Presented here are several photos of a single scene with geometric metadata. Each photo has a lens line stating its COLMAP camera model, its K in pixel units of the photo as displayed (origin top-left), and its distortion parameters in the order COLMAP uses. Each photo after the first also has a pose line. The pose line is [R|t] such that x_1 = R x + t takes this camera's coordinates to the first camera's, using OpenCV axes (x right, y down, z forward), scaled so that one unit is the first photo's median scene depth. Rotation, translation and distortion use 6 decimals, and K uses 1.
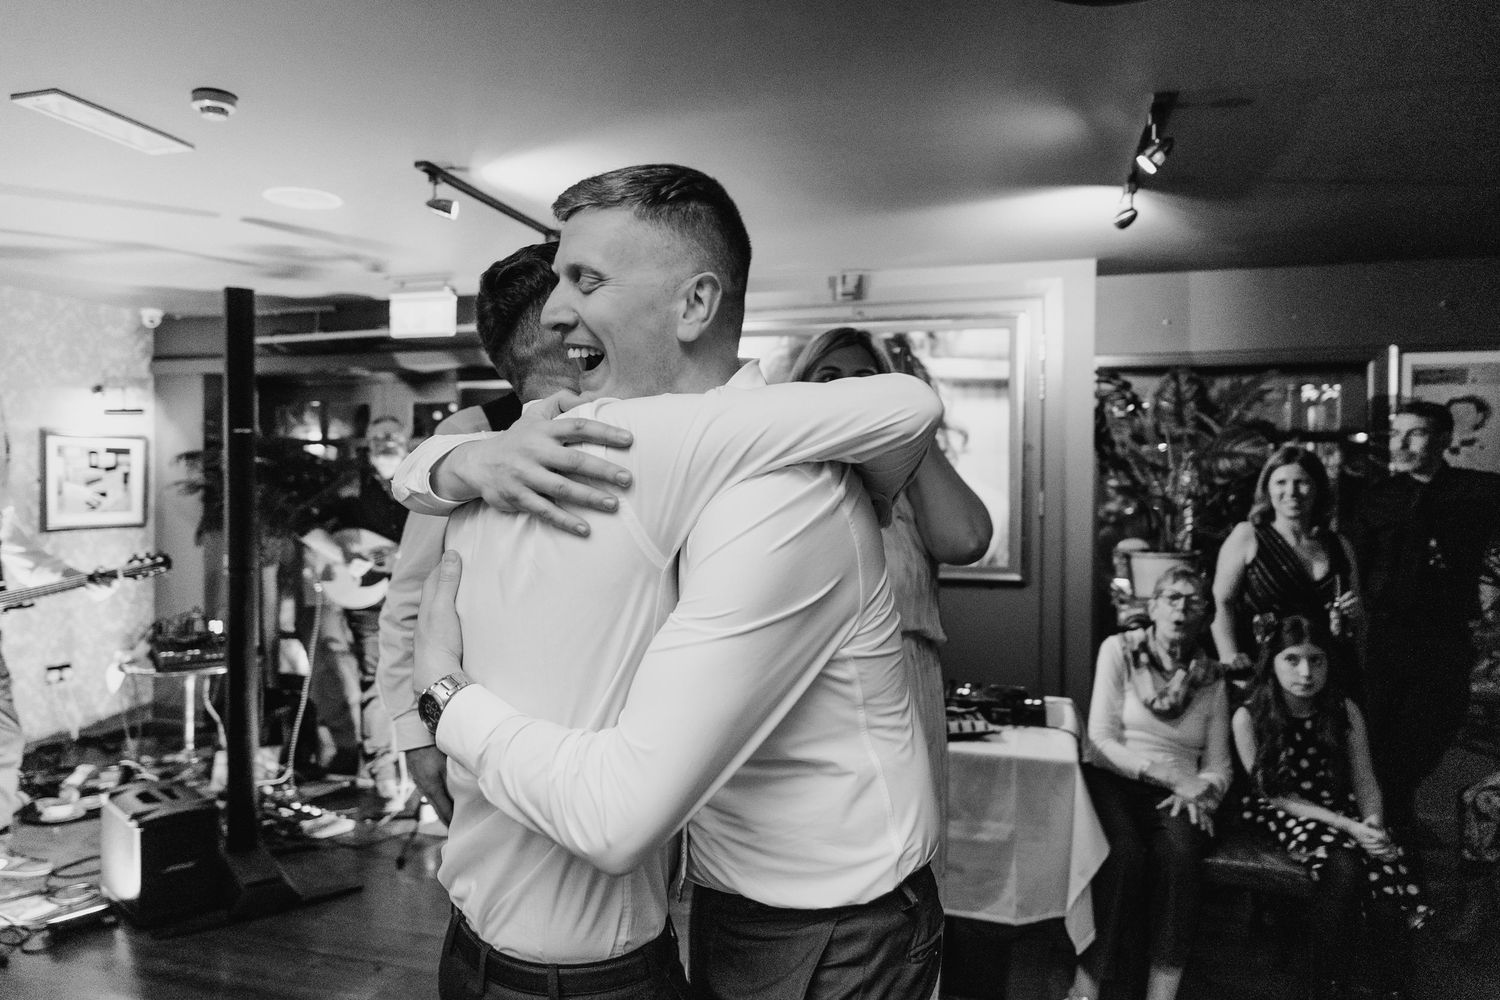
lens RADIAL K [[1044.9, 0, 750.0], [0, 1044.9, 500.0], [0, 0, 1]] dist [0.004441, 0.000802]
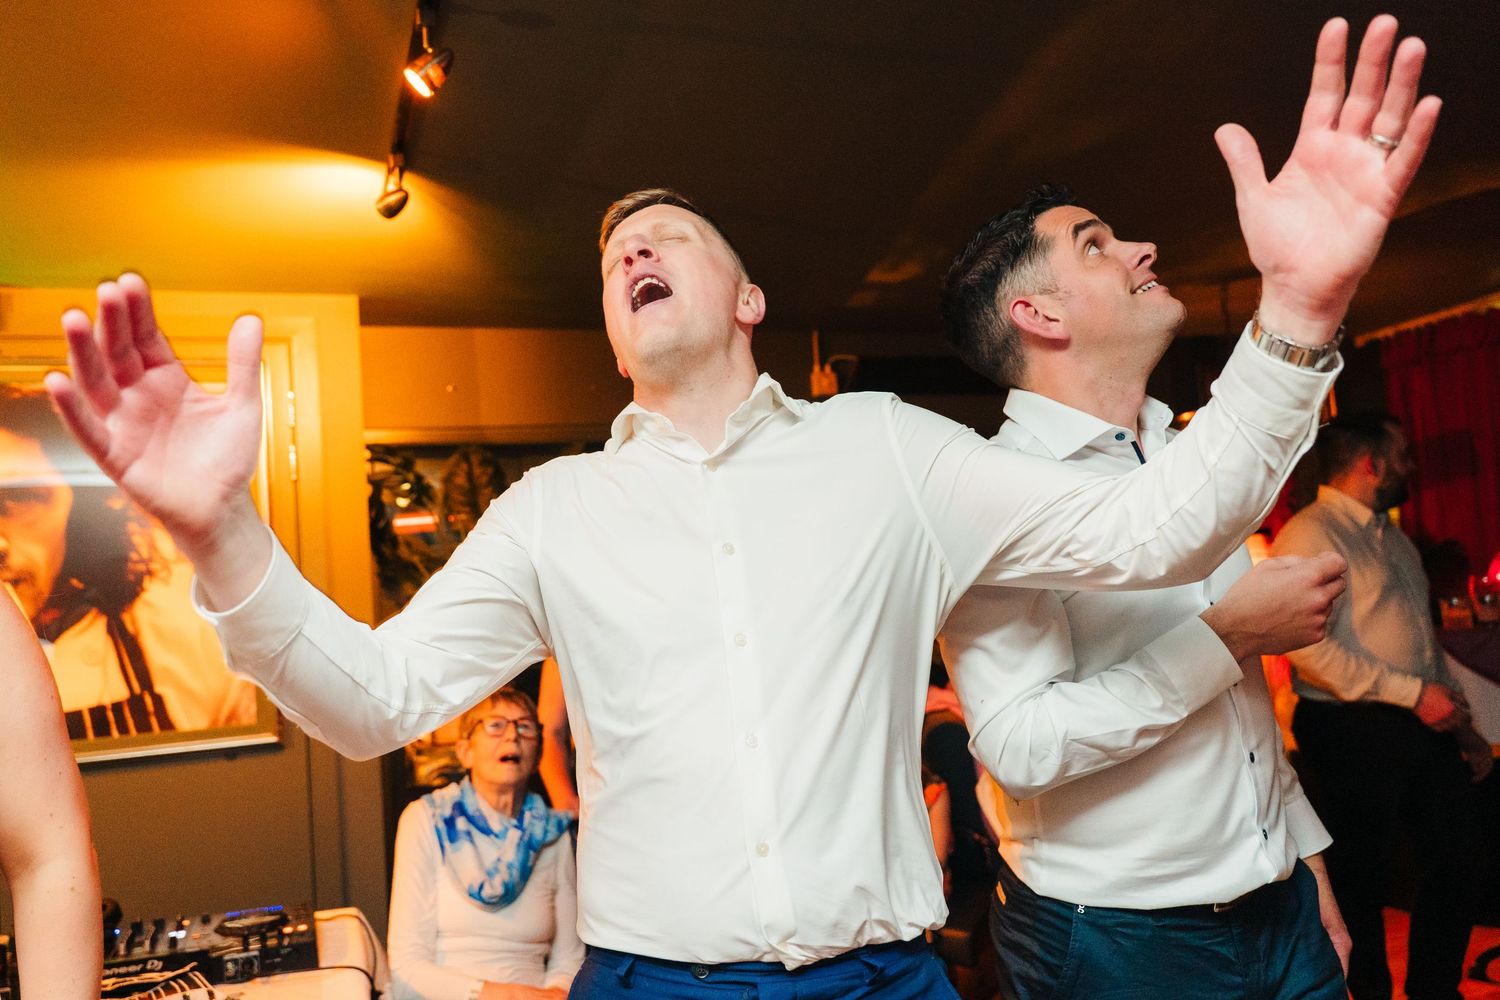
lens RADIAL K [[1139.9, 0, 724.8], [0, 1139.9, 505.7], [0, 0, 1]] dist [0.000022, -0.042483]
pose [[0.814628, -0.018682, 0.579682, 0.074612], [0.095893, 0.990064, -0.102850, 0.032498], [-0.572001, 0.139372, 0.808326, 0.226196]]
